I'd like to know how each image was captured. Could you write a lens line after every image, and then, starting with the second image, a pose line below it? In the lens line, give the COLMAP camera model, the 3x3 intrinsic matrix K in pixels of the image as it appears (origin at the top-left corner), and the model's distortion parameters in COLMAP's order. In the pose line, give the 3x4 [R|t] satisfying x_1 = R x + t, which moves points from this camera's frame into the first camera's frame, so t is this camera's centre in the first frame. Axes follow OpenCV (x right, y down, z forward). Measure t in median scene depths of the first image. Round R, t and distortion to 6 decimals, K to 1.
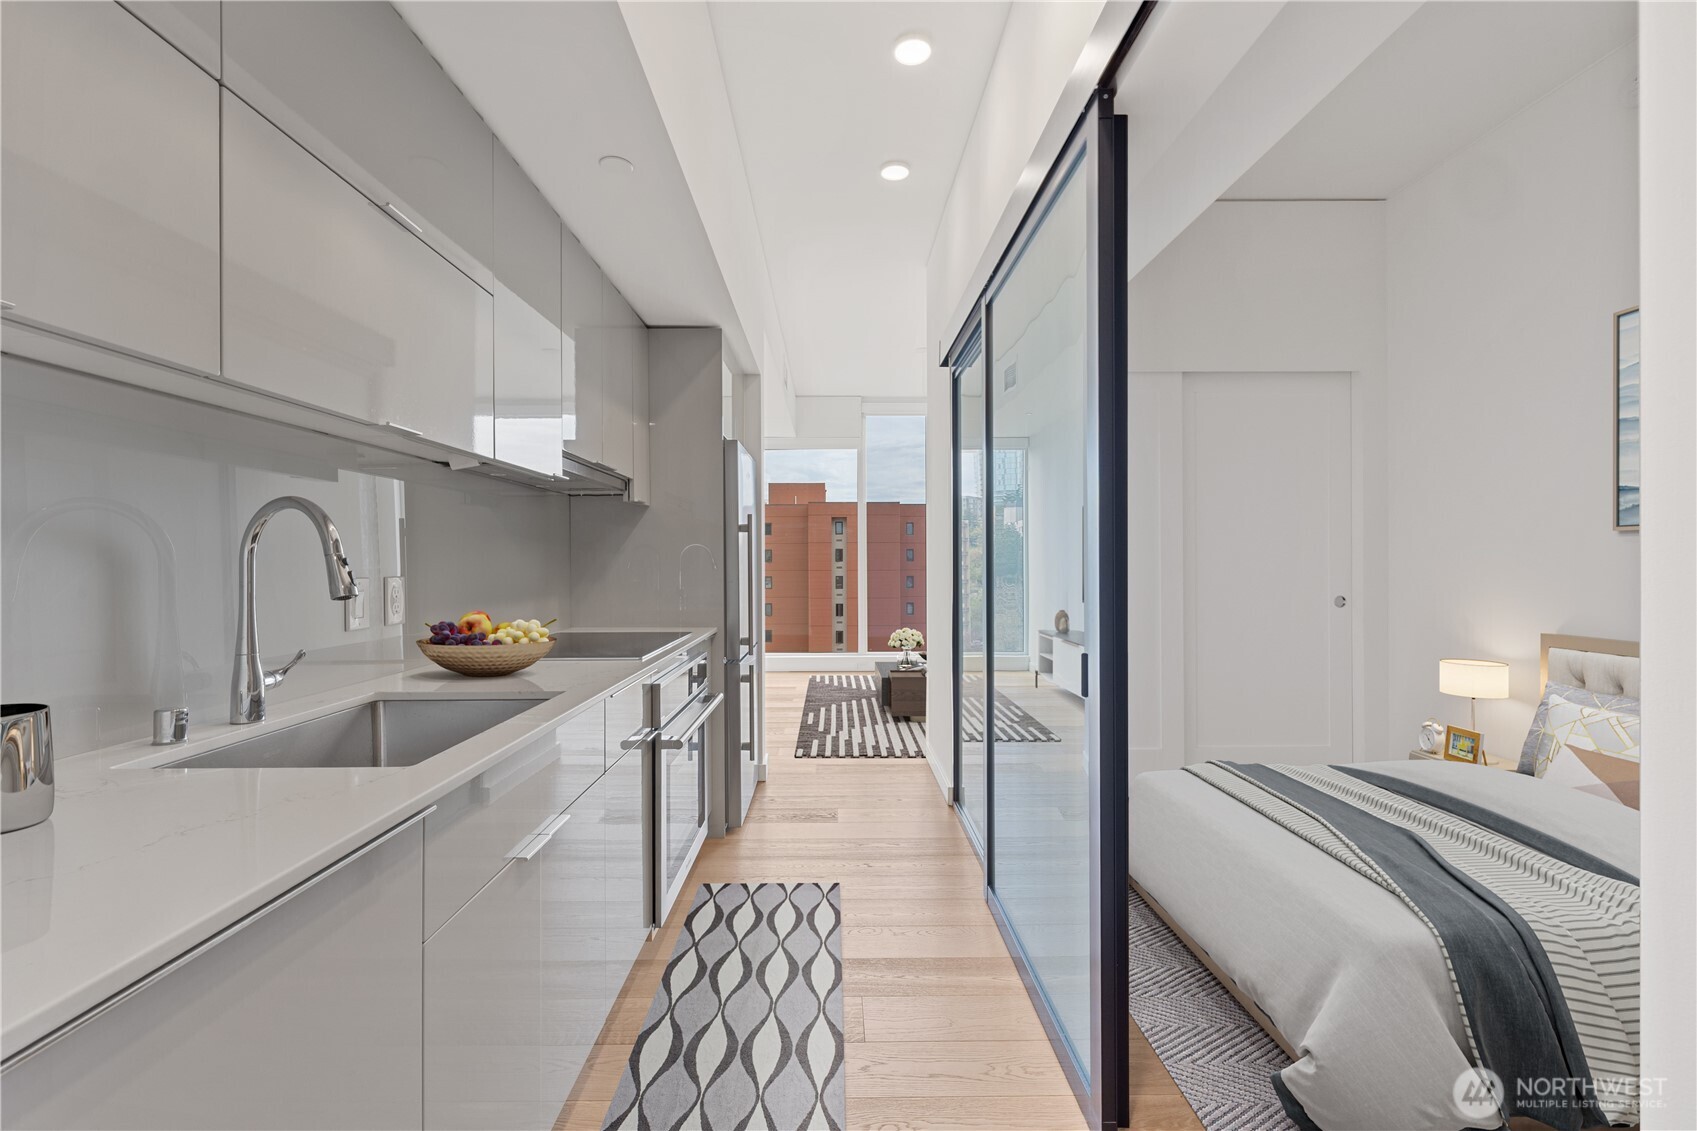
lens RADIAL K [[732.5, 0, 844.8], [0, 732.5, 557.2], [0, 0, 1]] dist [0.000131, 0.000192]
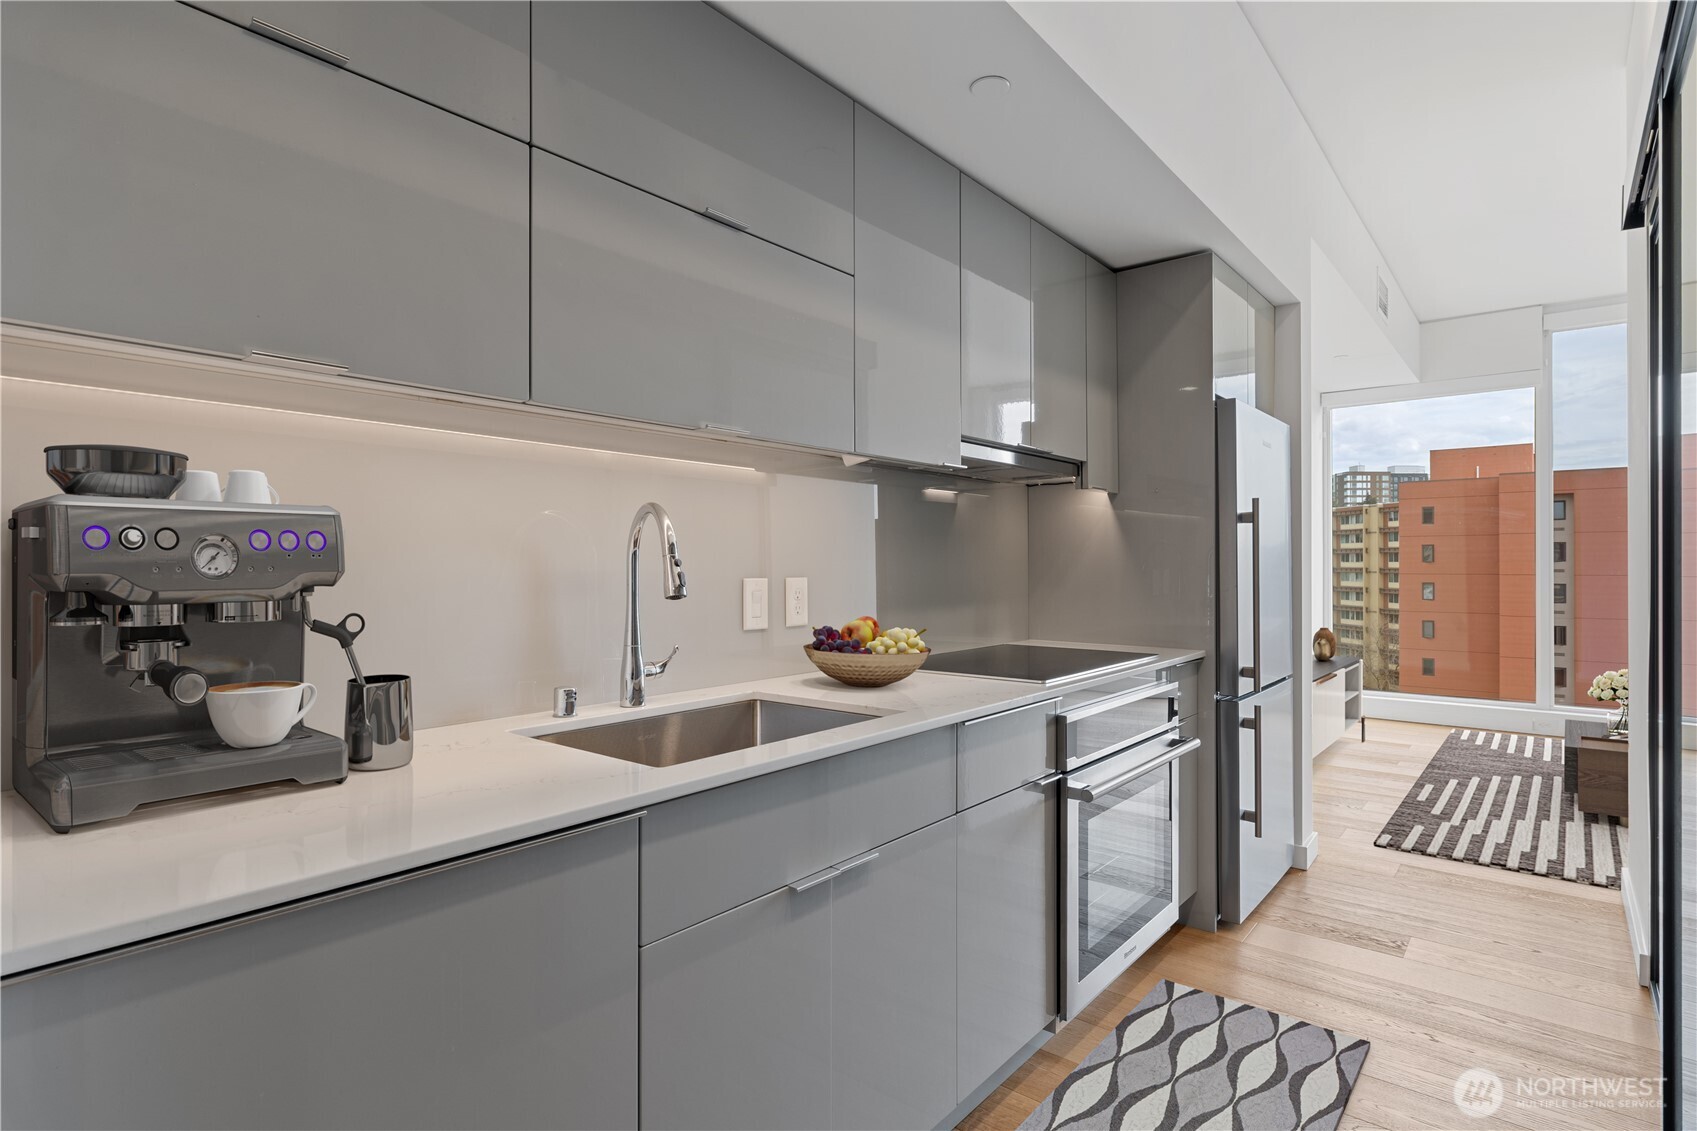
lens RADIAL K [[864.3, 0, 845.2], [0, 864.3, 561.9], [0, 0, 1]] dist [0.000001, 0.000270]
pose [[0.762324, 0.001332, -0.647194, 0.121426], [0.002403, 0.999985, 0.004889, -0.000614], [0.647191, -0.005282, 0.762310, 0.087988]]
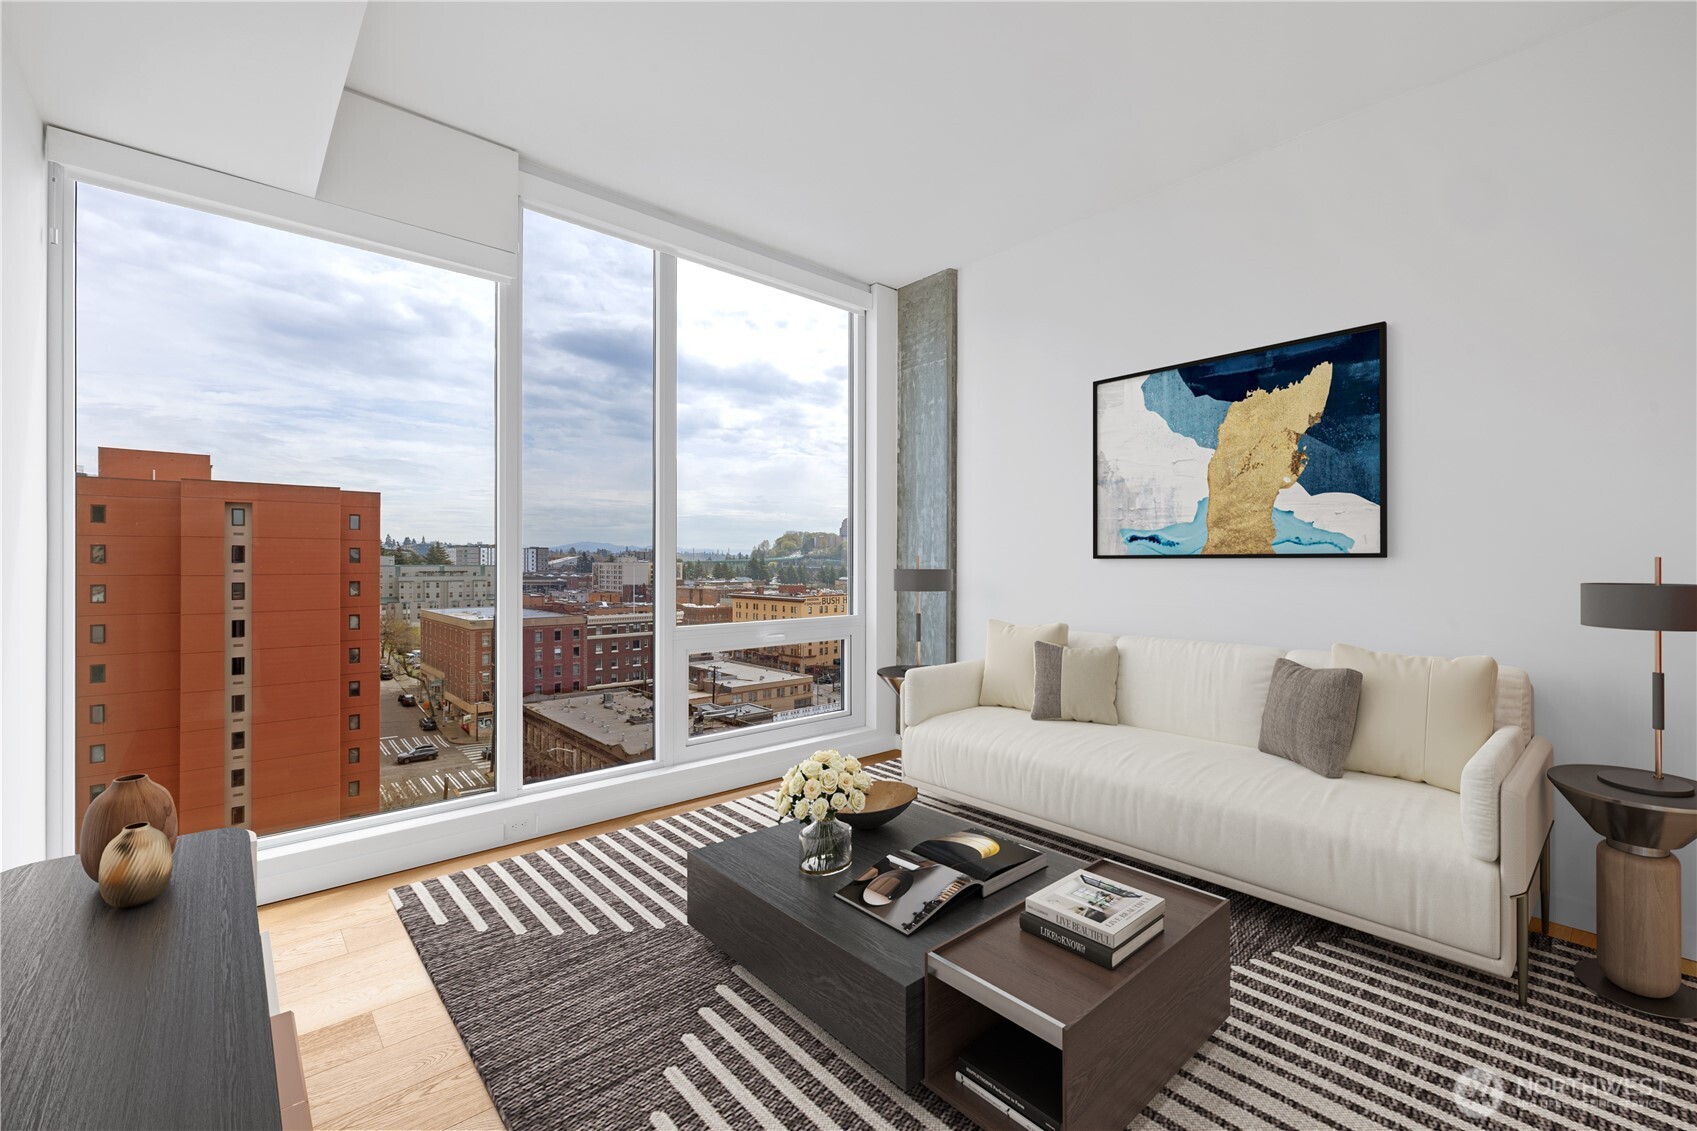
lens RADIAL K [[709.6, 0, 838.3], [0, 709.6, 554.5], [0, 0, 1]] dist [-0.000516, 0.000160]
pose [[0.759625, 0.007606, 0.650317, -0.396659], [-0.004662, 0.999970, -0.006250, 0.003918], [-0.650345, 0.001716, 0.759637, 1.512785]]
